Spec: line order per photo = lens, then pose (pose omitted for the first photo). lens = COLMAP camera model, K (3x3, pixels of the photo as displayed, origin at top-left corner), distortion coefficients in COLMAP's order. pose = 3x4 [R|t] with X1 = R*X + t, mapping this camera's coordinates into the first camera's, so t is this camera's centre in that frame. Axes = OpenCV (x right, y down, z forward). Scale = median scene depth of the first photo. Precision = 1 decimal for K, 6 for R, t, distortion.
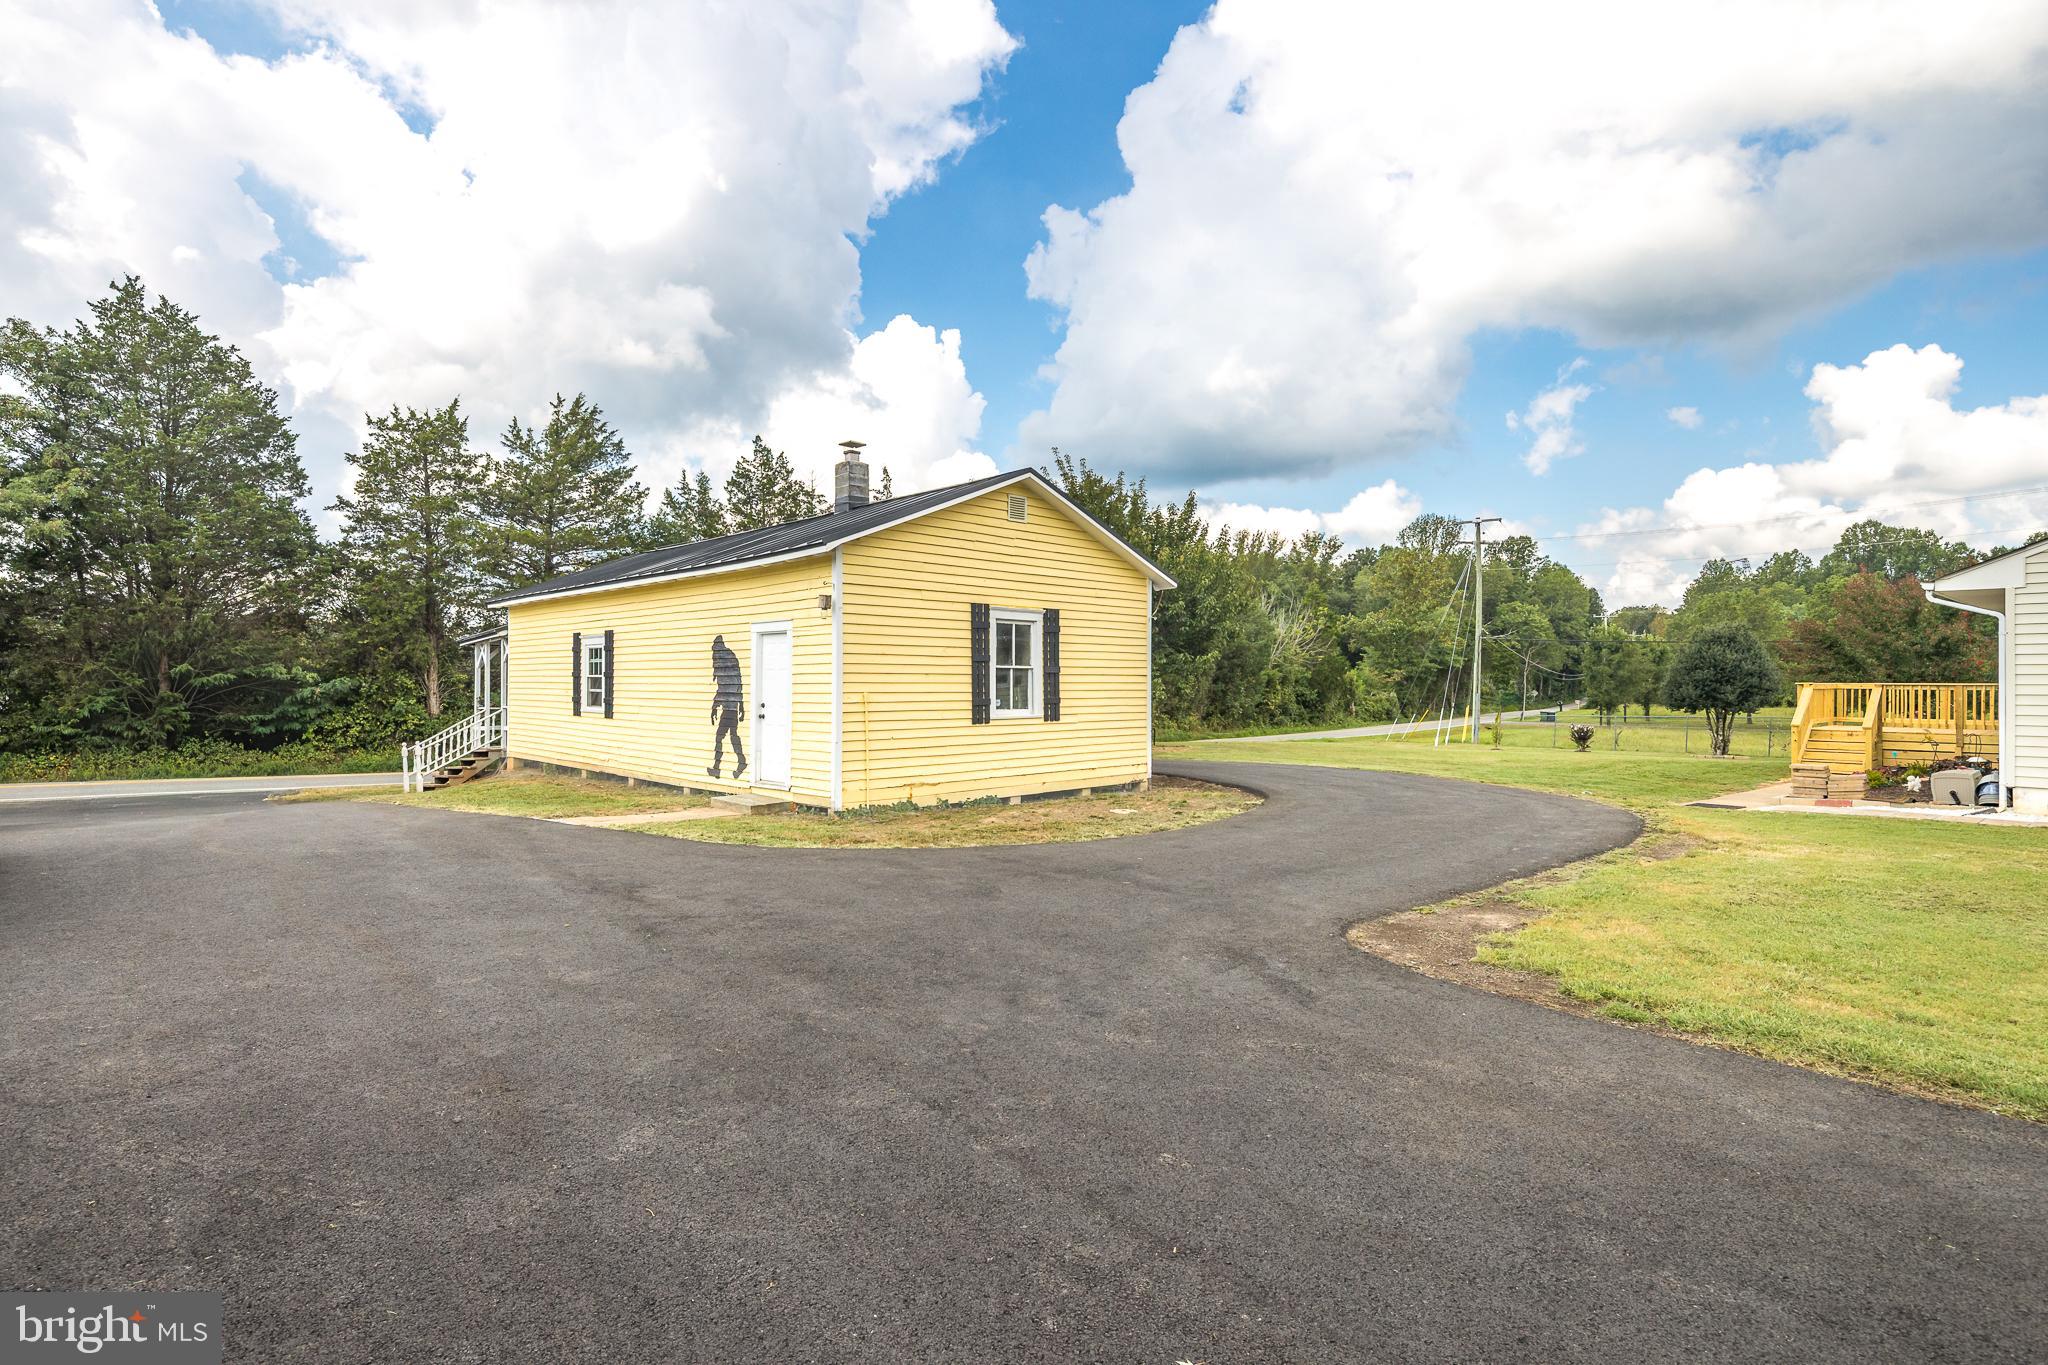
lens RADIAL K [[1012.4, 0, 1008.1], [0, 1012.4, 683.4], [0, 0, 1]] dist [0.003183, 0.000202]
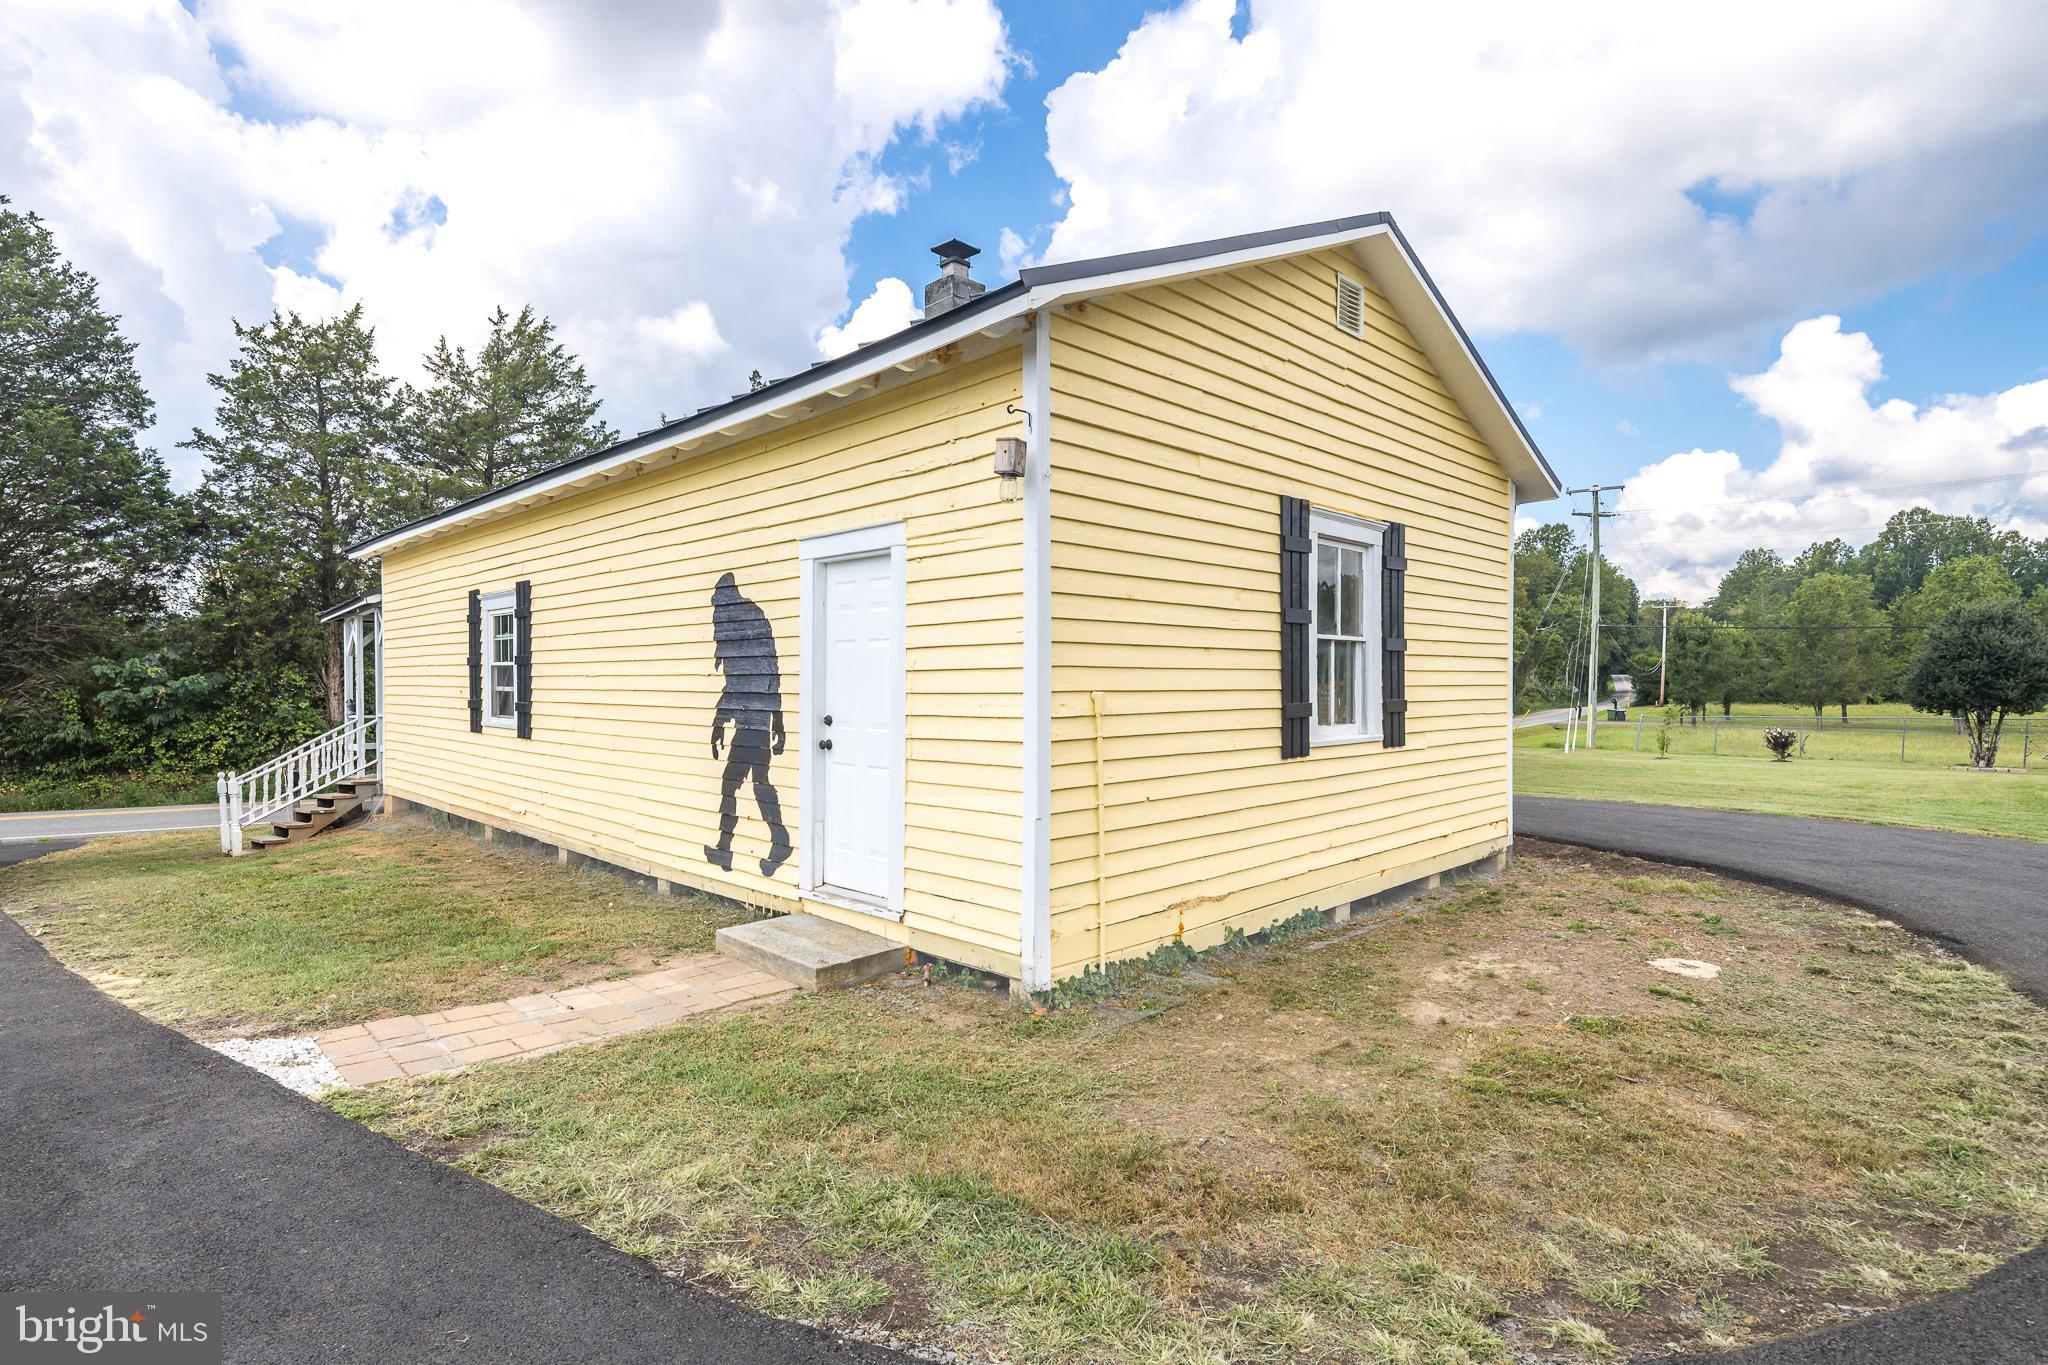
lens RADIAL K [[1012.4, 0, 1011.8], [0, 1012.4, 707.0], [0, 0, 1]] dist [0.003183, 0.000202]
pose [[0.999869, -0.002765, 0.015931, -0.135834], [0.002366, 0.999684, 0.025024, 0.003642], [-0.015995, -0.024983, 0.999560, 0.443646]]
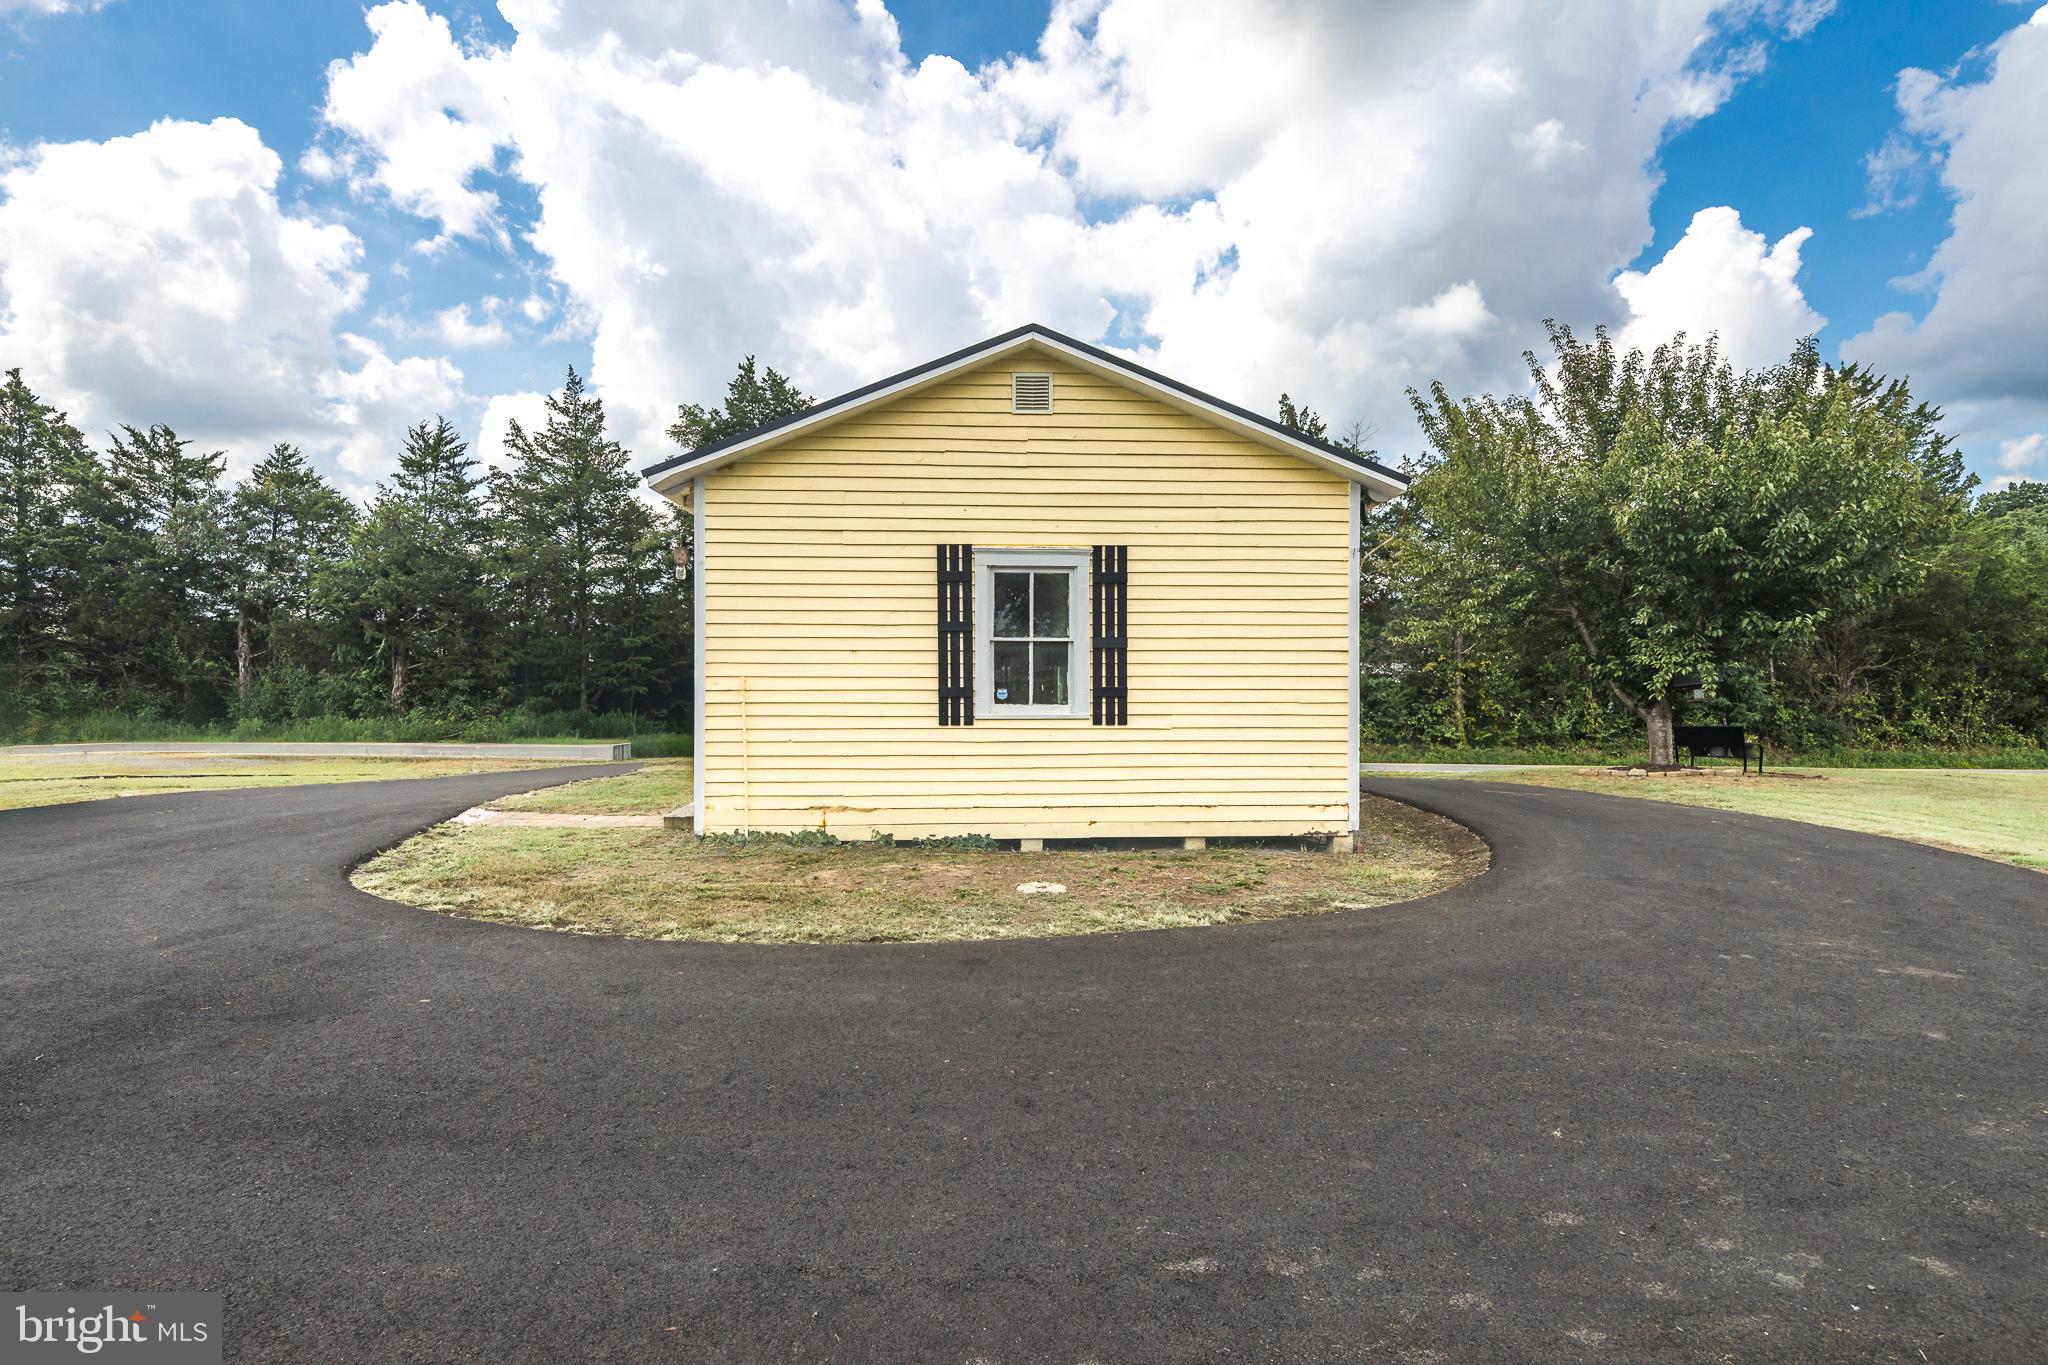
lens RADIAL K [[1012.4, 0, 979.0], [0, 1012.4, 675.9], [0, 0, 1]] dist [0.003183, 0.000202]
pose [[0.747613, -0.001845, -0.664132, 0.351679], [-0.000409, 0.999995, -0.003238, 0.008075], [0.664134, 0.002693, 0.747608, 0.423451]]
